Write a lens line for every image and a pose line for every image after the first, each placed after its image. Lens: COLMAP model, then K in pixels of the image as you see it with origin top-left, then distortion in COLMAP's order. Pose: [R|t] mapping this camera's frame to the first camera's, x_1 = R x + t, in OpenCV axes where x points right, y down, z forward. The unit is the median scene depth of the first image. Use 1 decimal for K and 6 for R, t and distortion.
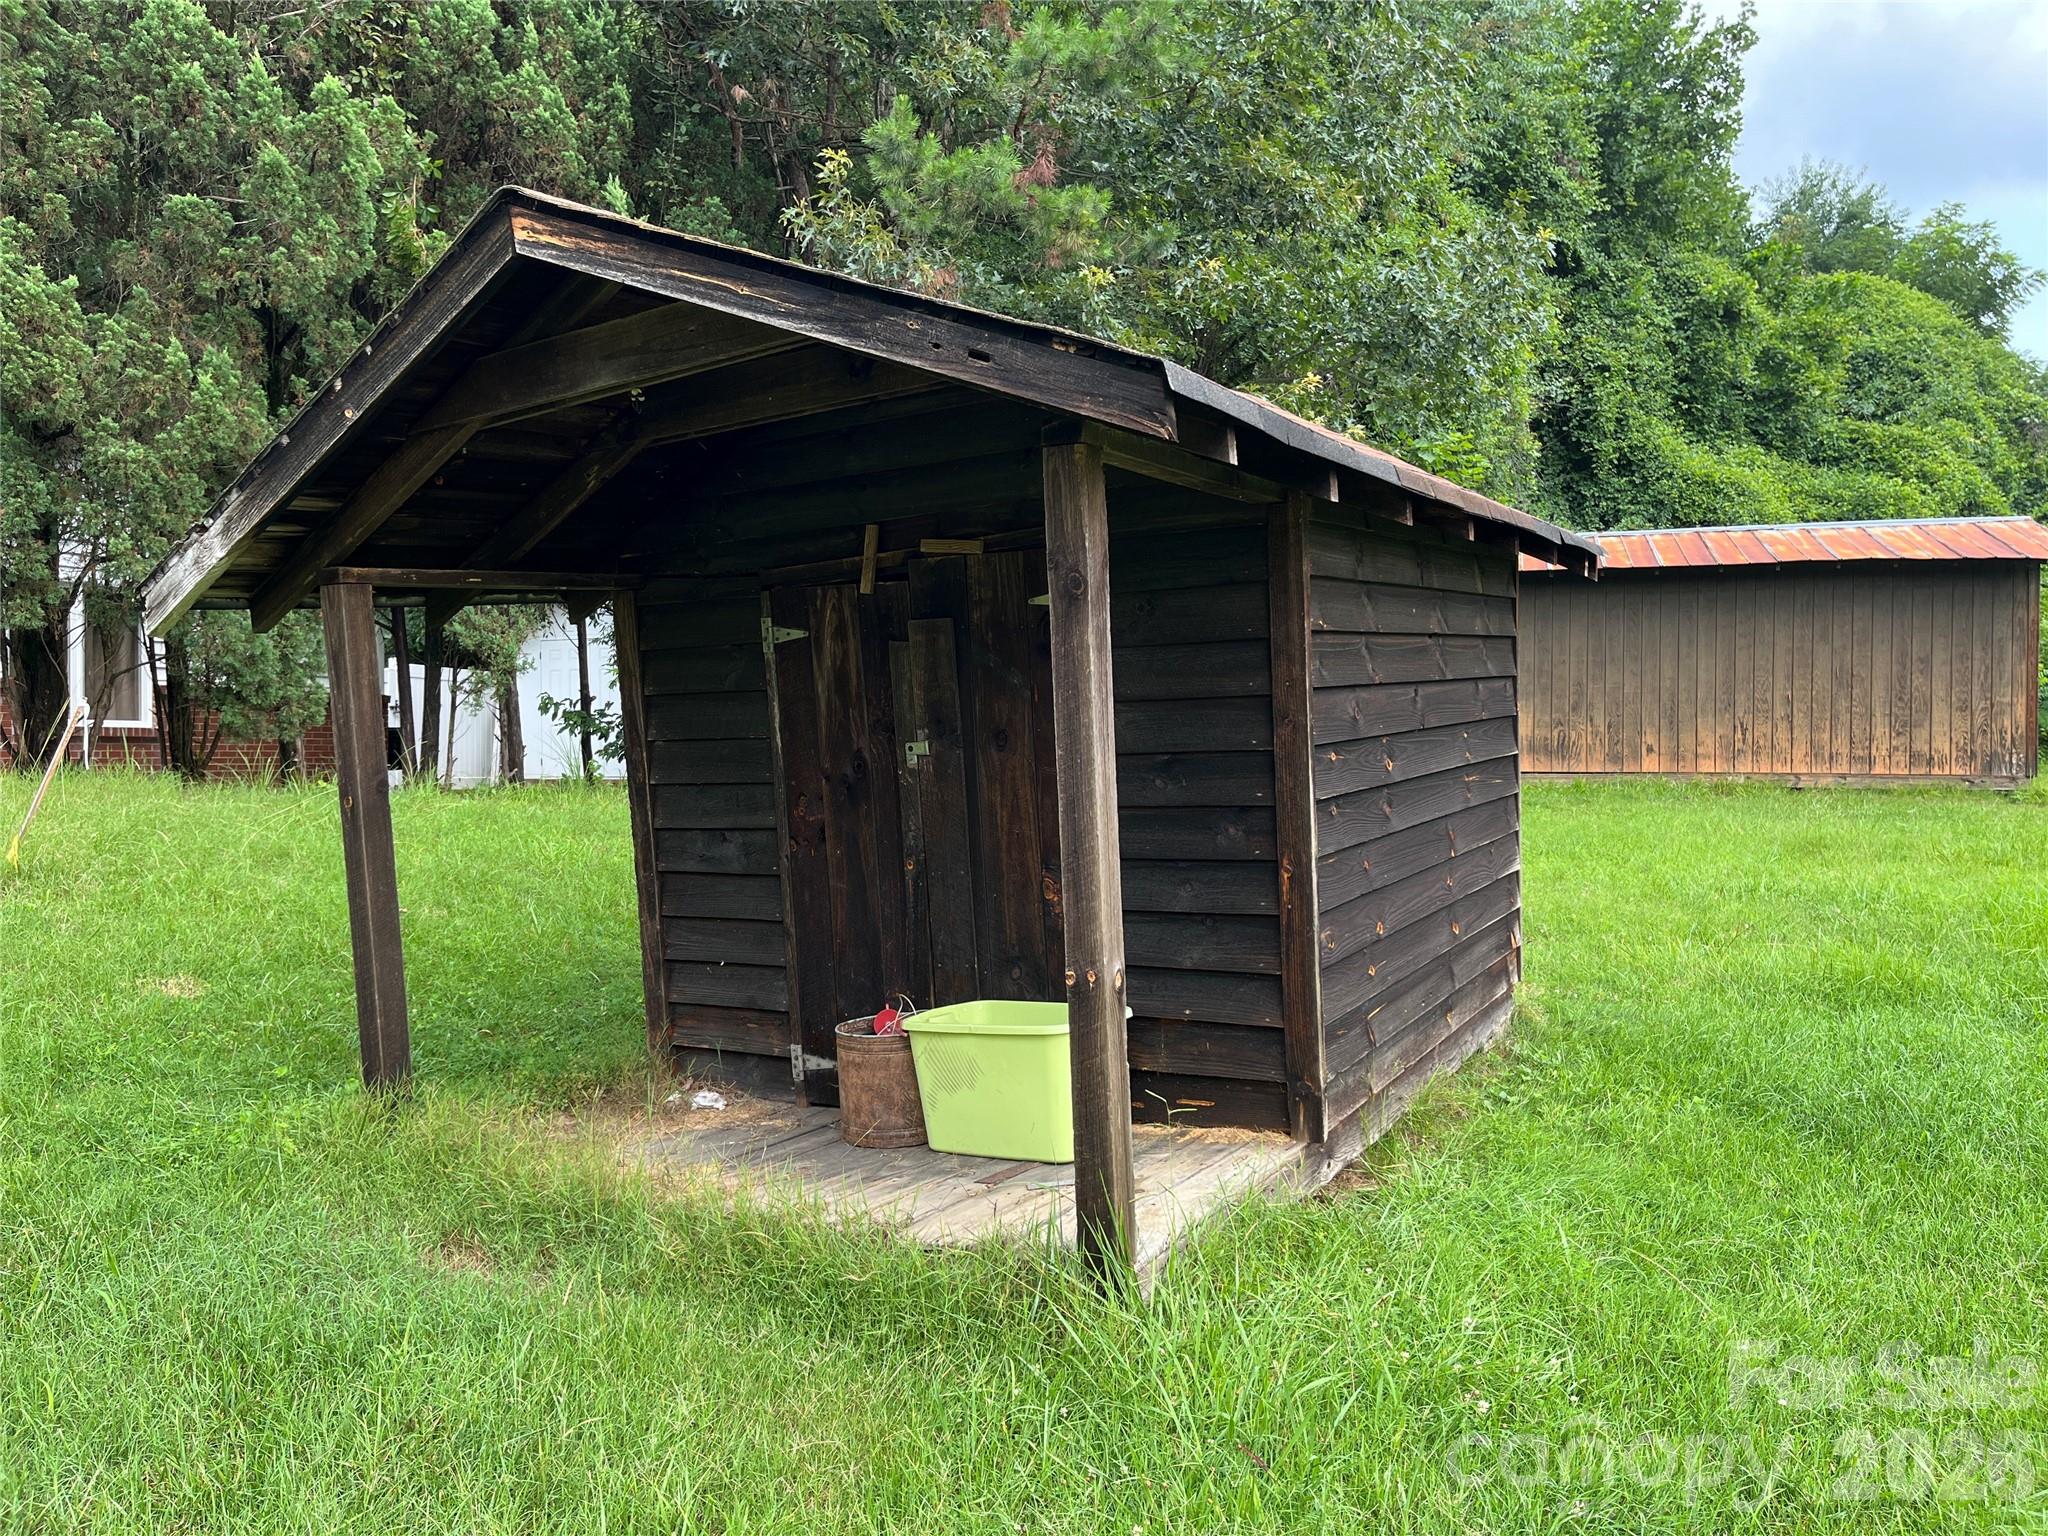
lens RADIAL K [[1546.4, 0, 1024.9], [0, 1546.4, 779.7], [0, 0, 1]] dist [0.047751, -0.044578]
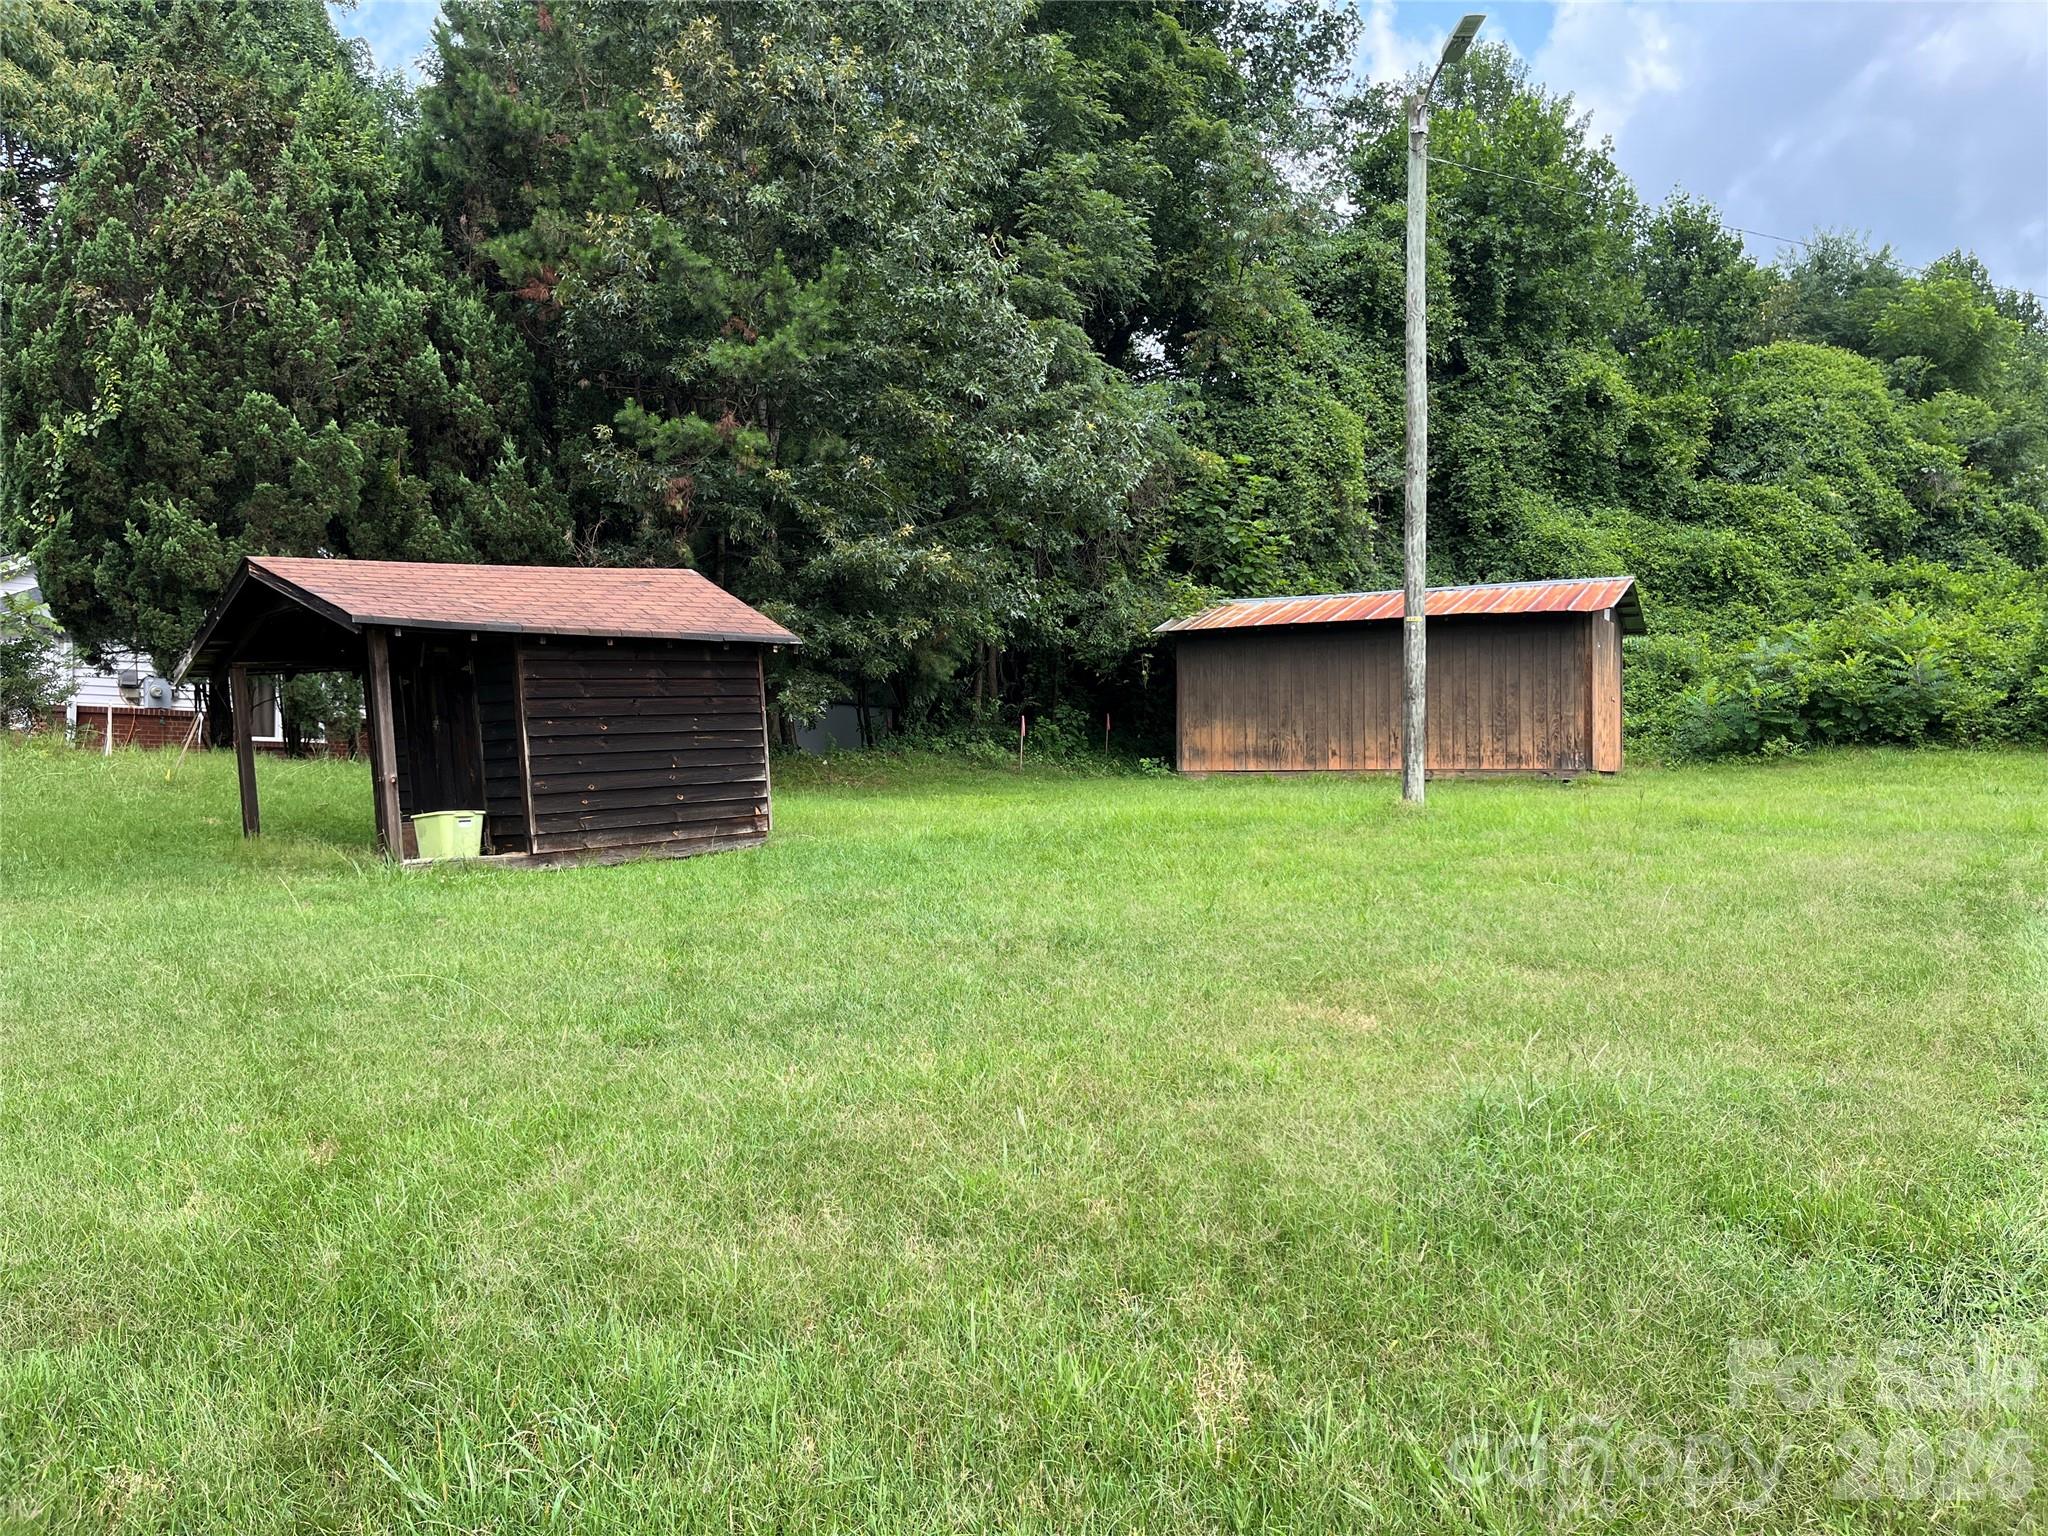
lens RADIAL K [[1546.4, 0, 1025.3], [0, 1546.4, 760.4], [0, 0, 1]] dist [0.047751, -0.044578]
pose [[0.984967, -0.007452, -0.172583, 0.369318], [0.000740, 0.999242, -0.038922, 0.039831], [0.172742, 0.038209, 0.984226, -0.394026]]
